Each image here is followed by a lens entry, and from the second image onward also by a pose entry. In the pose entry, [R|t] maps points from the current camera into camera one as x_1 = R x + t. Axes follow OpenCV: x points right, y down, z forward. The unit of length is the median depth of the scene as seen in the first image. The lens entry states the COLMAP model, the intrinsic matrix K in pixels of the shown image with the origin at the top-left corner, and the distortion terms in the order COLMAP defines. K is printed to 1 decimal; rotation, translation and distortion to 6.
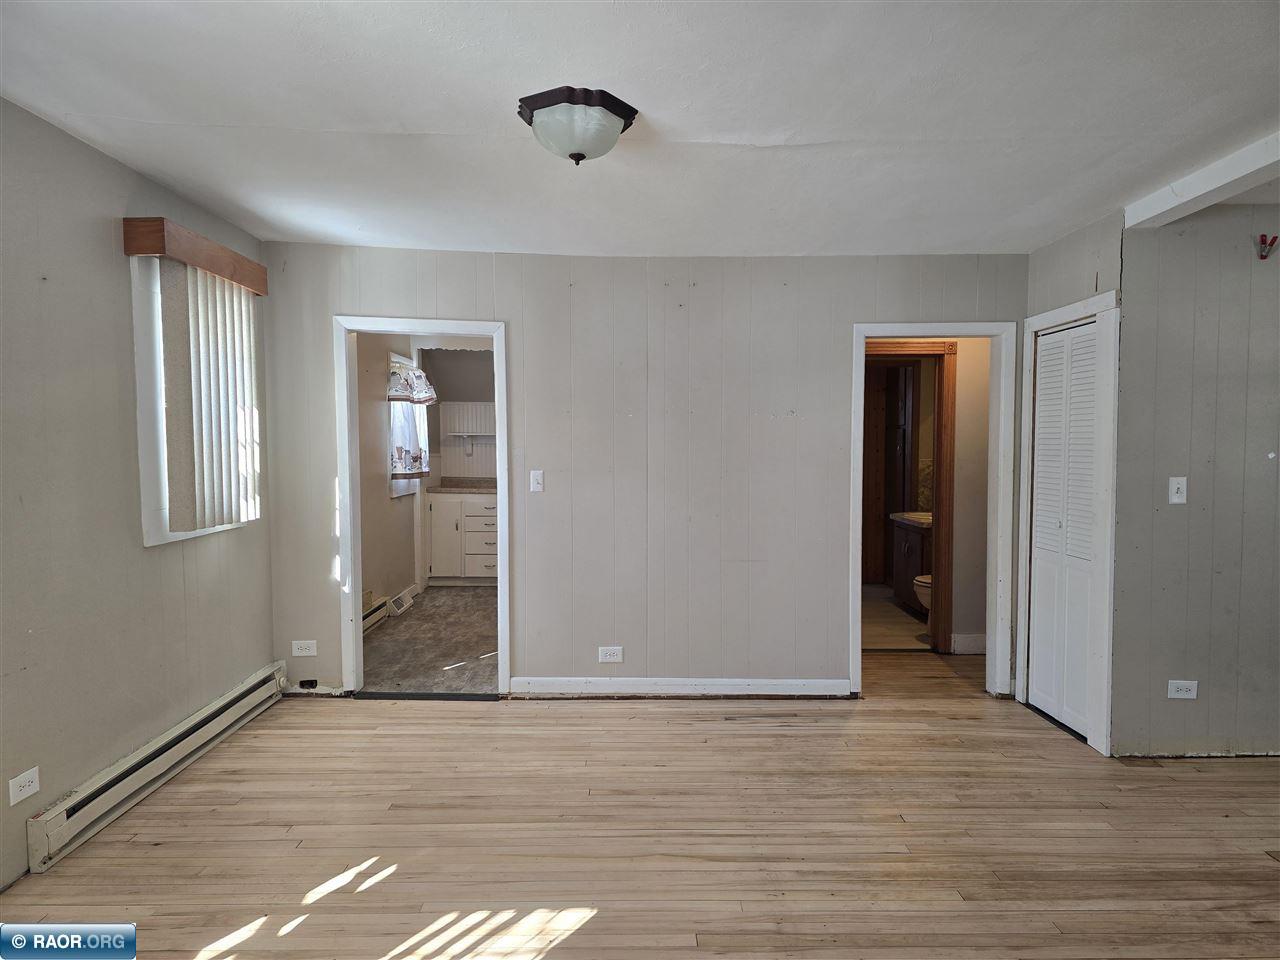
lens RADIAL K [[854.5, 0, 645.3], [0, 854.5, 485.1], [0, 0, 1]] dist [0.062434, -0.053286]
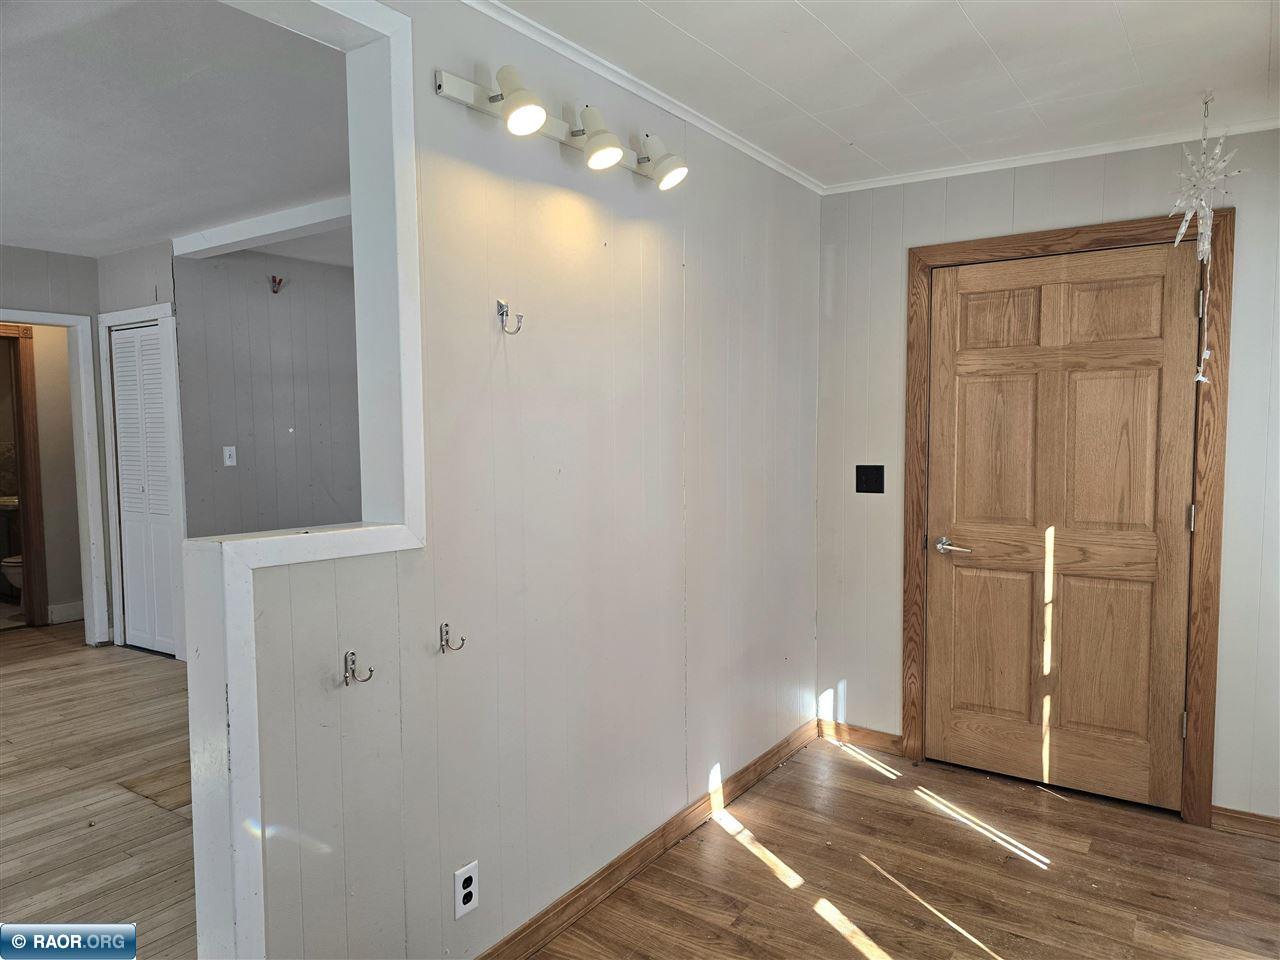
lens RADIAL K [[854.5, 0, 645.3], [0, 854.5, 485.1], [0, 0, 1]] dist [0.062434, -0.053286]
pose [[0.578489, -0.060885, 0.813415, -0.112332], [0.049475, 0.997993, 0.039516, 0.029299], [-0.814188, 0.017384, 0.580340, -0.308217]]
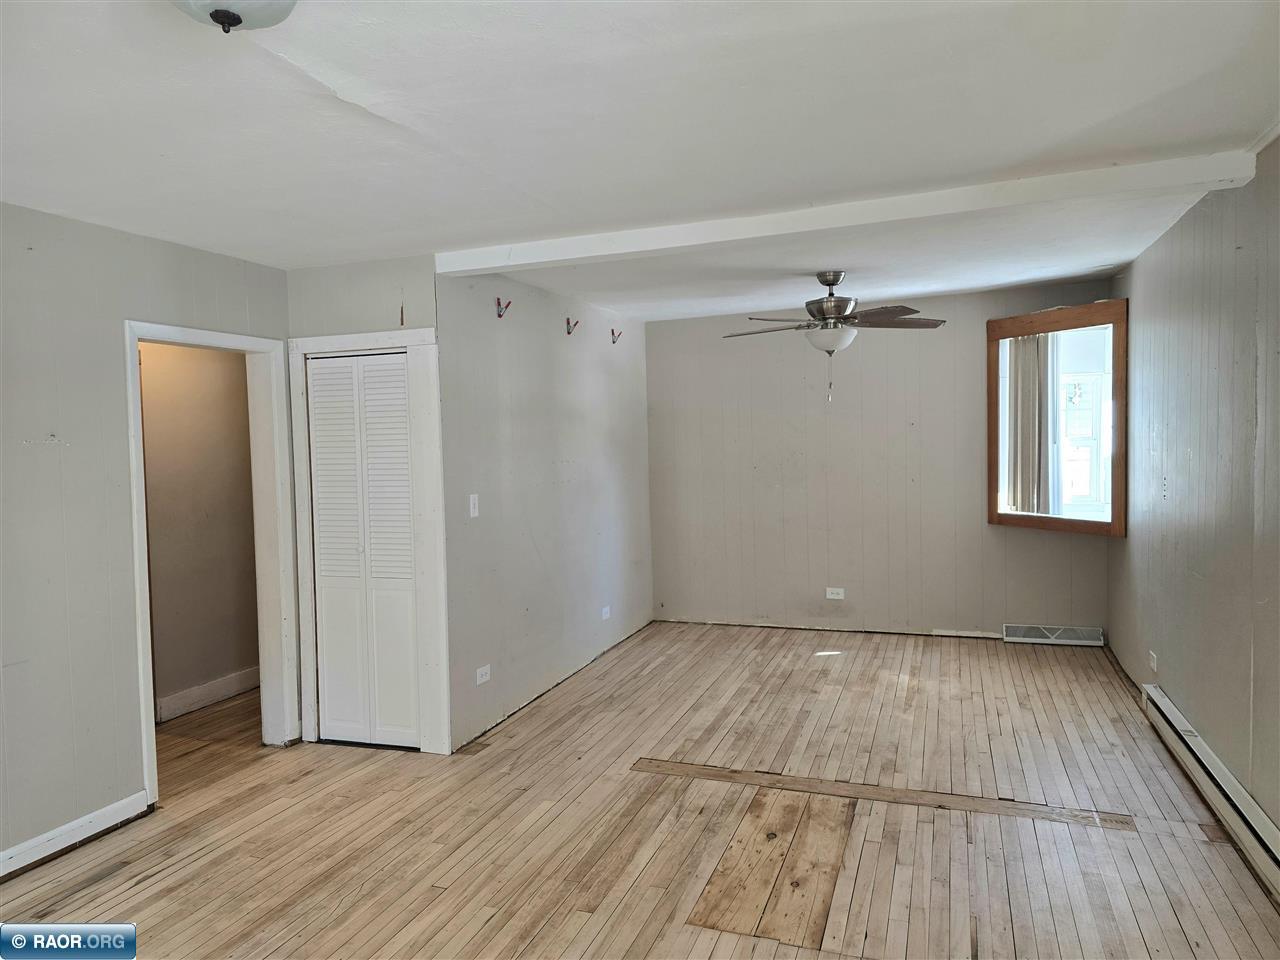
lens RADIAL K [[854.5, 0, 645.3], [0, 854.5, 485.1], [0, 0, 1]] dist [0.062434, -0.053286]
pose [[0.354101, -0.055512, 0.933558, -0.366076], [0.070250, 0.996995, 0.032638, -0.042157], [-0.932565, 0.054026, 0.356937, 0.360207]]
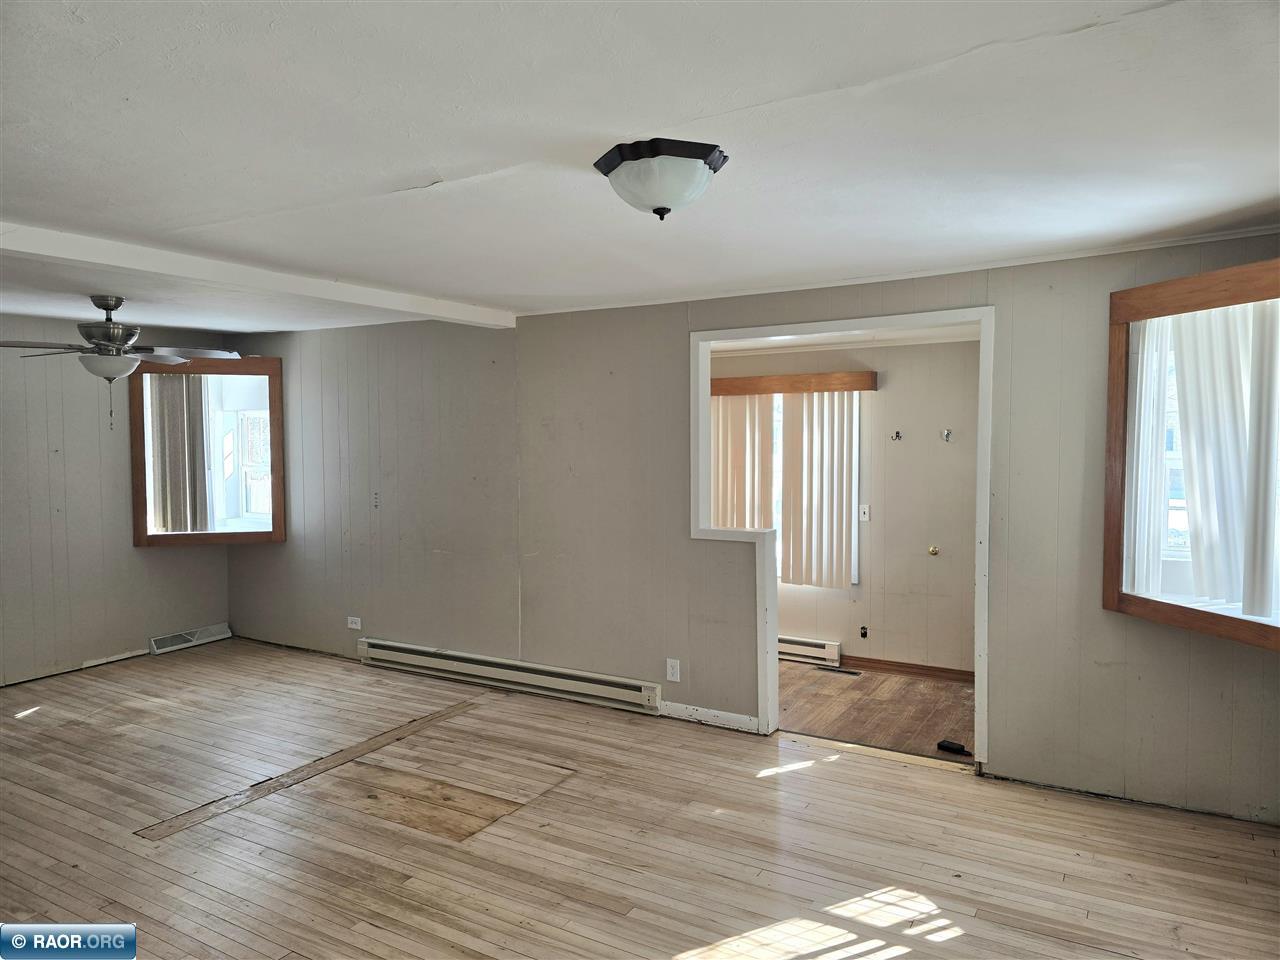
lens RADIAL K [[846.6, 0, 640.0], [0, 846.6, 480.0], [0, 0, 1]] dist [0.055937, -0.053279]
pose [[-0.852438, -0.021168, 0.522400, -0.353666], [0.033164, 0.994979, 0.094433, -0.124549], [-0.521775, 0.097823, -0.847456, 1.199852]]
